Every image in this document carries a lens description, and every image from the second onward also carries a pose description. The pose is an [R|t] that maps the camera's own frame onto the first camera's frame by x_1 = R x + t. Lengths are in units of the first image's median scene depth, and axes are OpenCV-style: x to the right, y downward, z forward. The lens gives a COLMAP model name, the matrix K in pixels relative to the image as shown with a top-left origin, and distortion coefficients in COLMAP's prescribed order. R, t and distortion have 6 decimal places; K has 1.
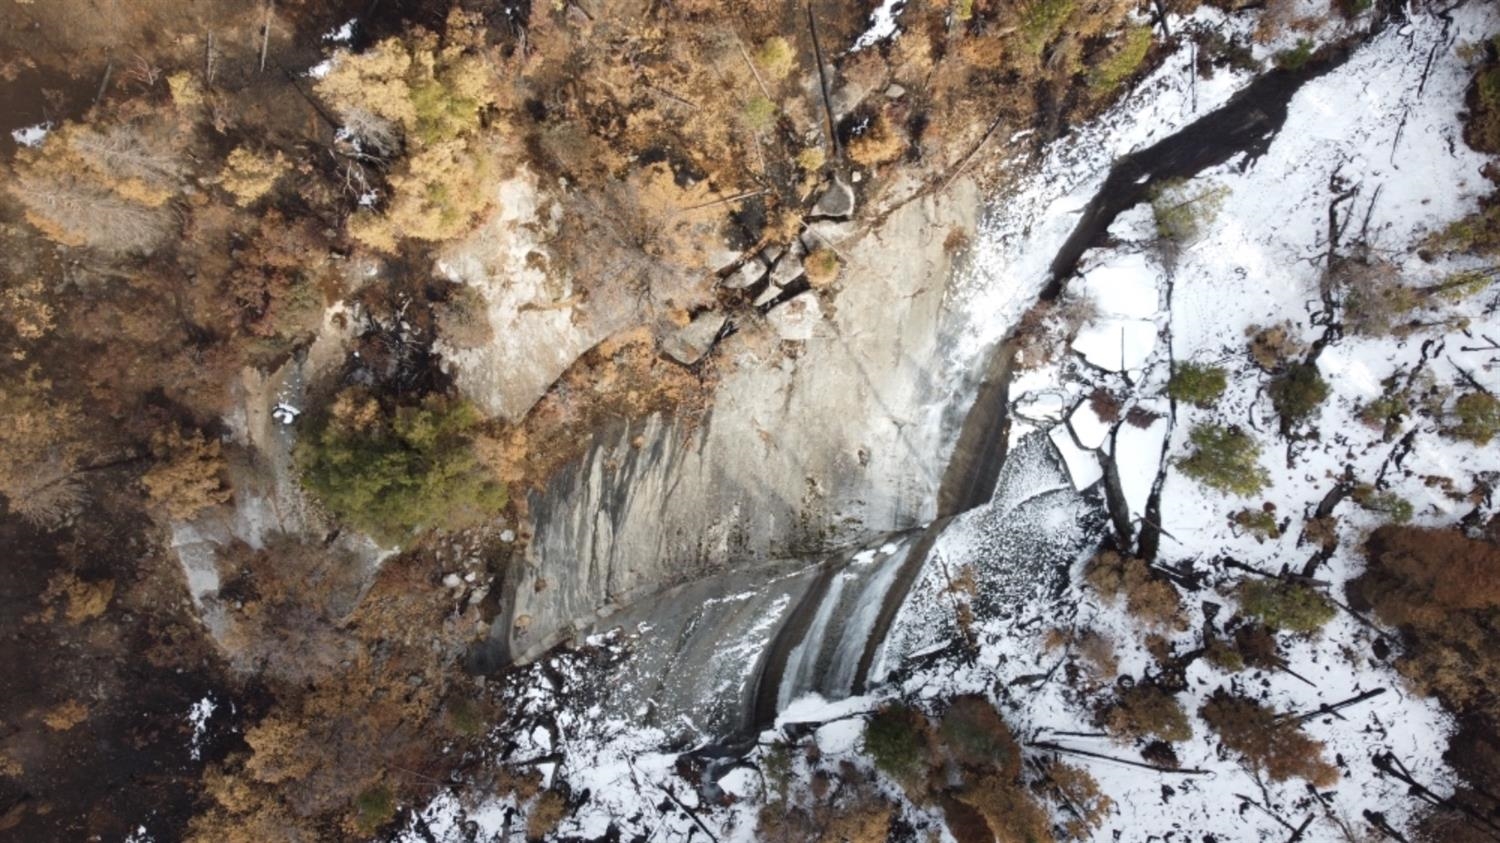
lens RADIAL K [[1127.0, 0, 746.2], [0, 1127.0, 431.9], [0, 0, 1]] dist [-0.000586, -0.004516]
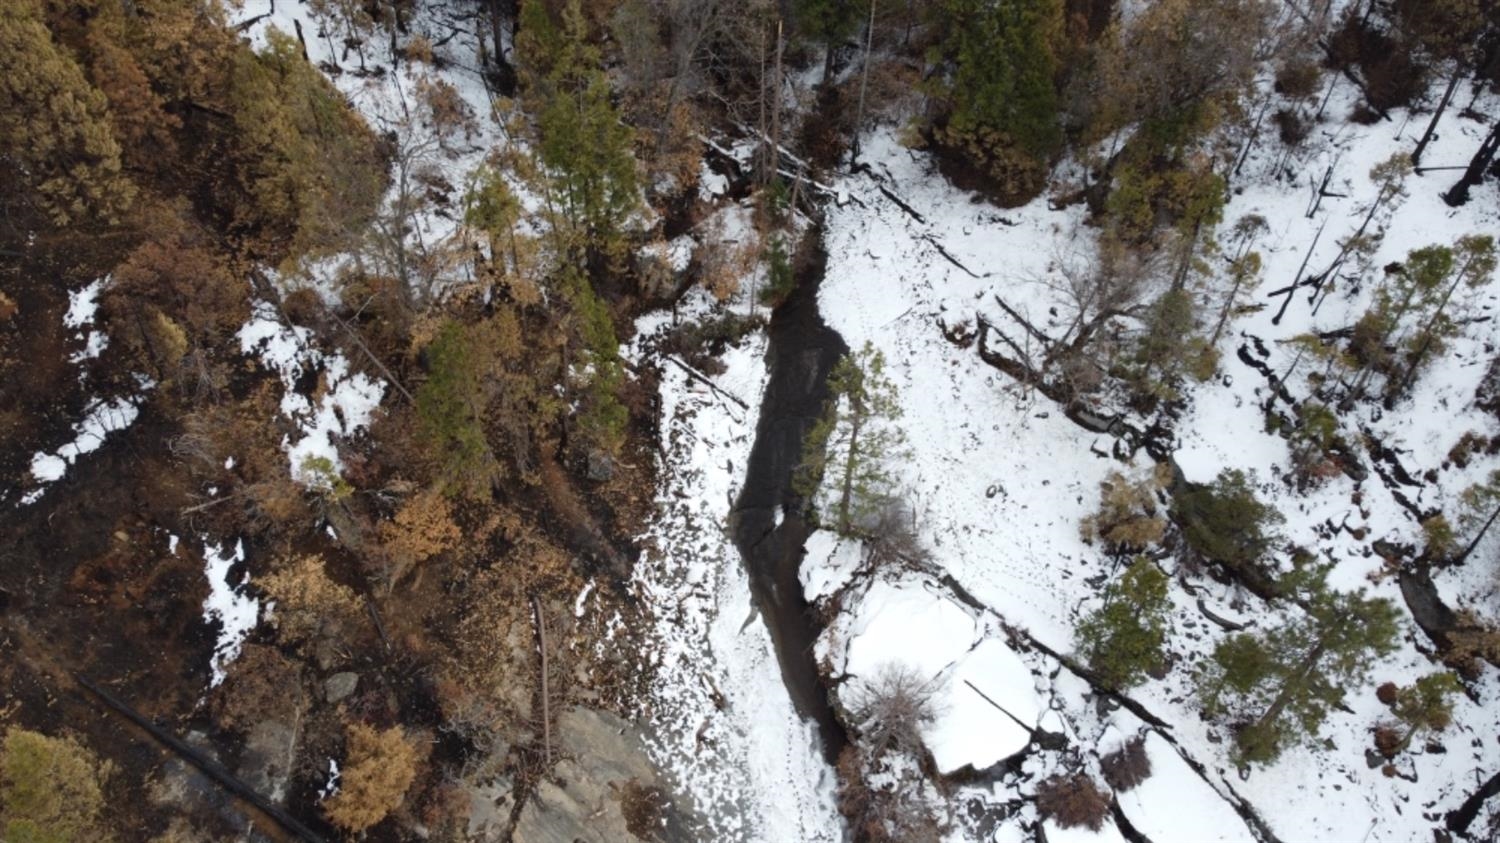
lens RADIAL K [[1127.0, 0, 746.2], [0, 1127.0, 431.9], [0, 0, 1]] dist [-0.000586, -0.004516]
pose [[0.648865, -0.548109, 0.527778, 0.042763], [0.760881, 0.462055, -0.455594, 0.020878], [0.005852, 0.697195, 0.716857, 0.537693]]
